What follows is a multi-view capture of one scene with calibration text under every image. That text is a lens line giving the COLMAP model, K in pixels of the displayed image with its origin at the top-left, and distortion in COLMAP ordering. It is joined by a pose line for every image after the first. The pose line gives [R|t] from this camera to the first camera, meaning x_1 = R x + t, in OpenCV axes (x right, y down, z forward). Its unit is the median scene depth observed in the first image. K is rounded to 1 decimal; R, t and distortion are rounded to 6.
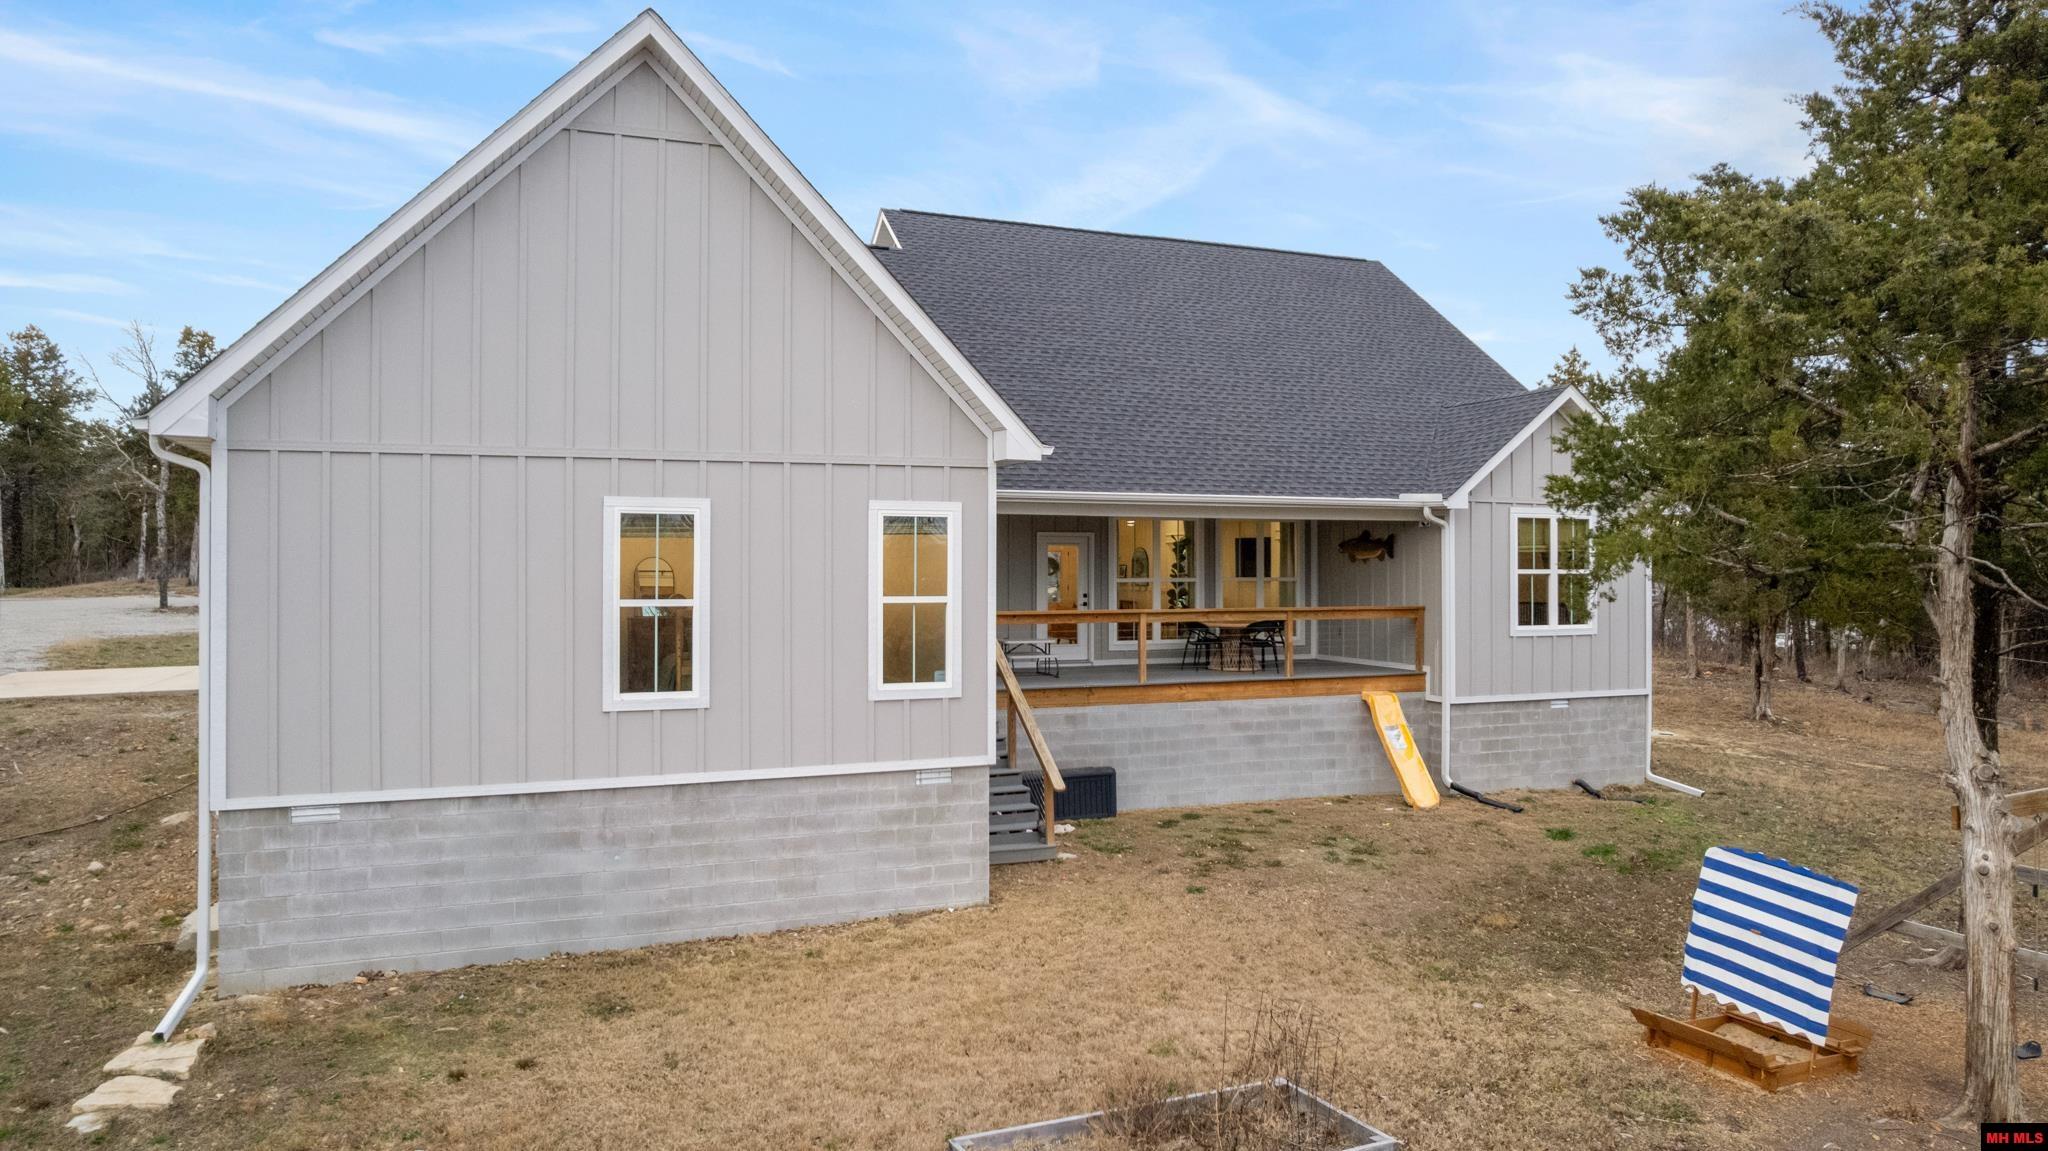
lens RADIAL K [[1308.6, 0, 1032.3], [0, 1308.6, 566.8], [0, 0, 1]] dist [-0.043191, 0.006235]
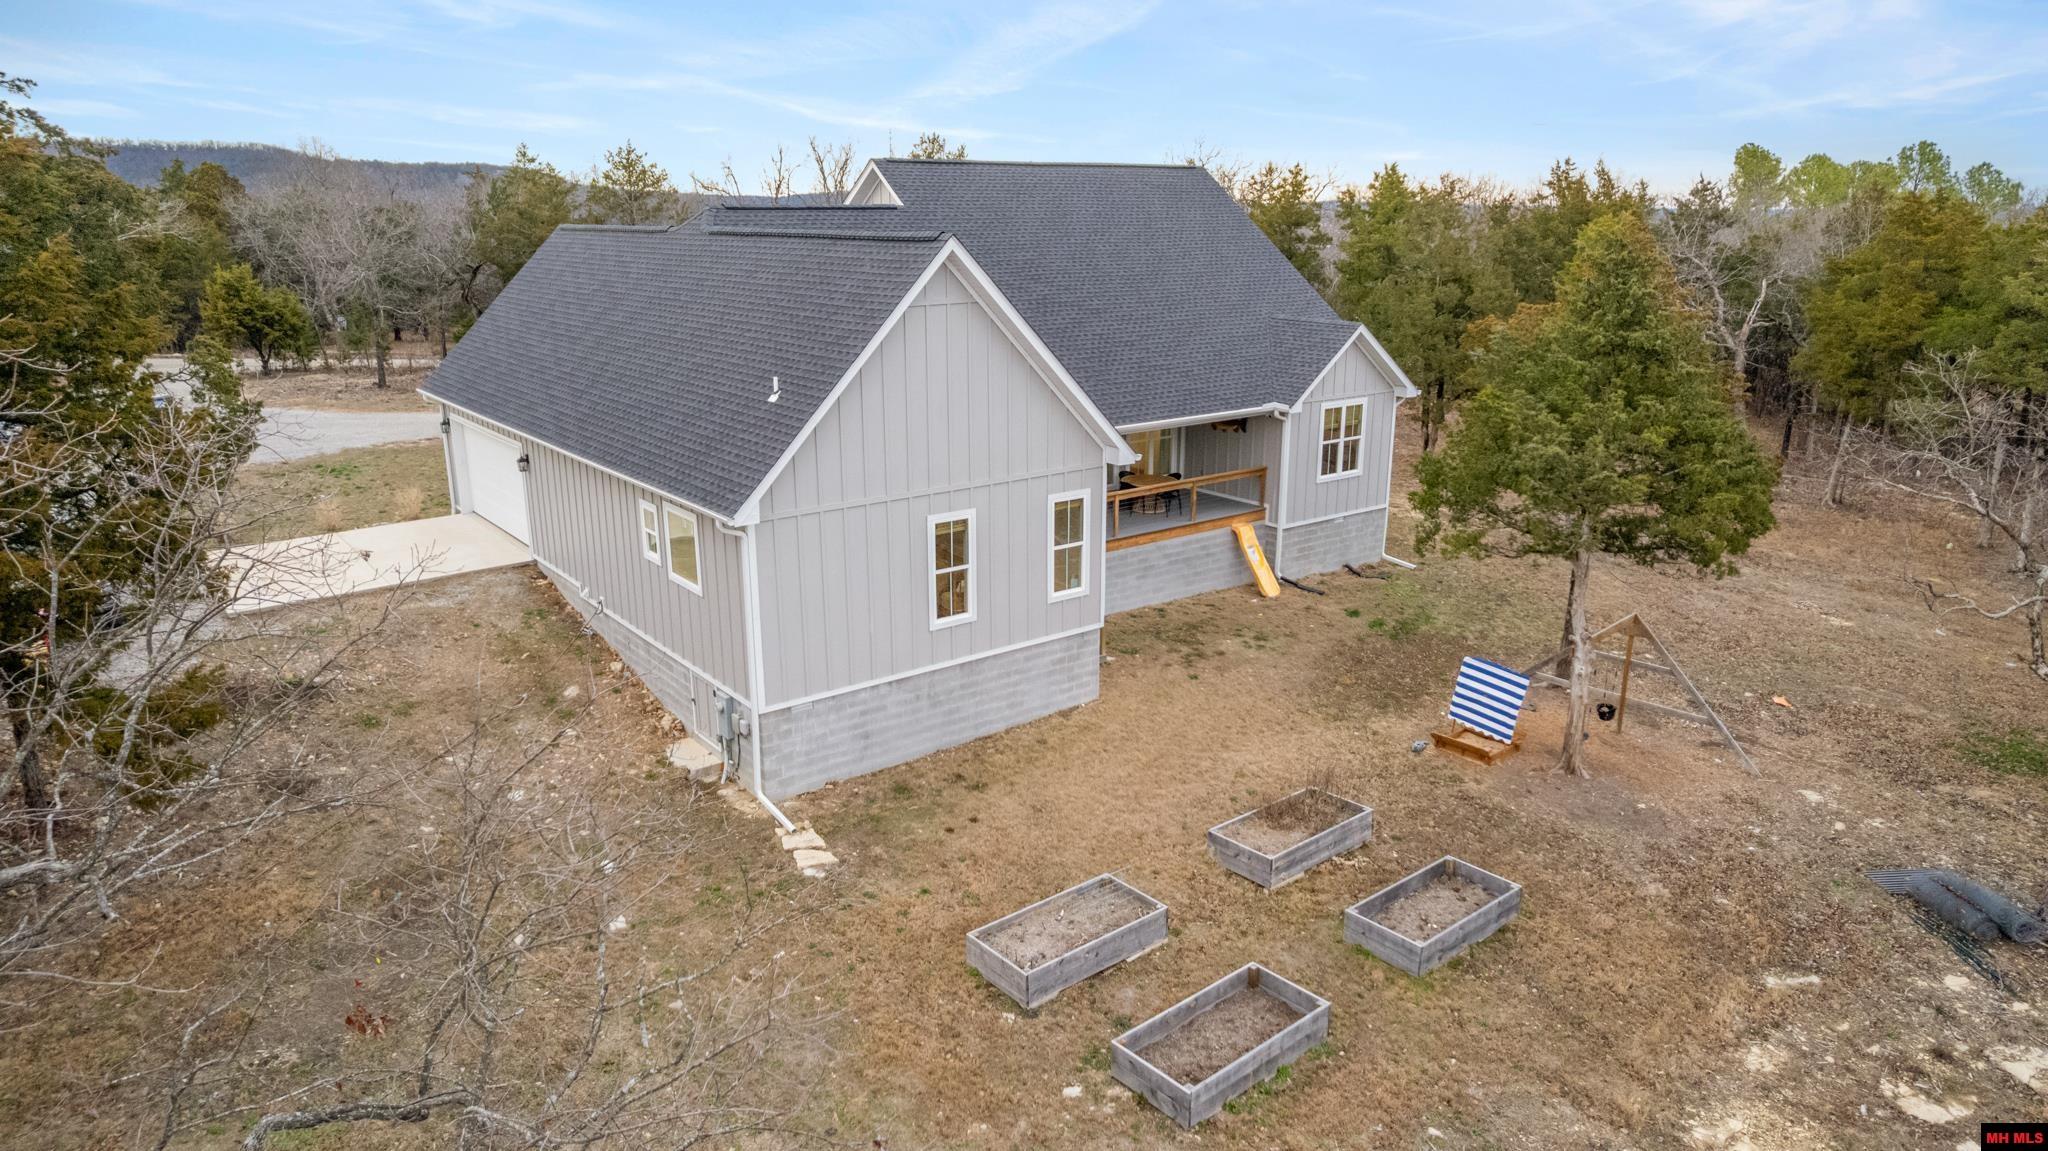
lens RADIAL K [[1308.6, 0, 1017.0], [0, 1308.6, 583.2], [0, 0, 1]] dist [-0.043191, 0.006235]
pose [[0.964772, -0.076773, 0.251638, -0.610406], [0.002262, 0.958861, 0.283867, -0.432251], [-0.263079, -0.273297, 0.925256, -0.647133]]
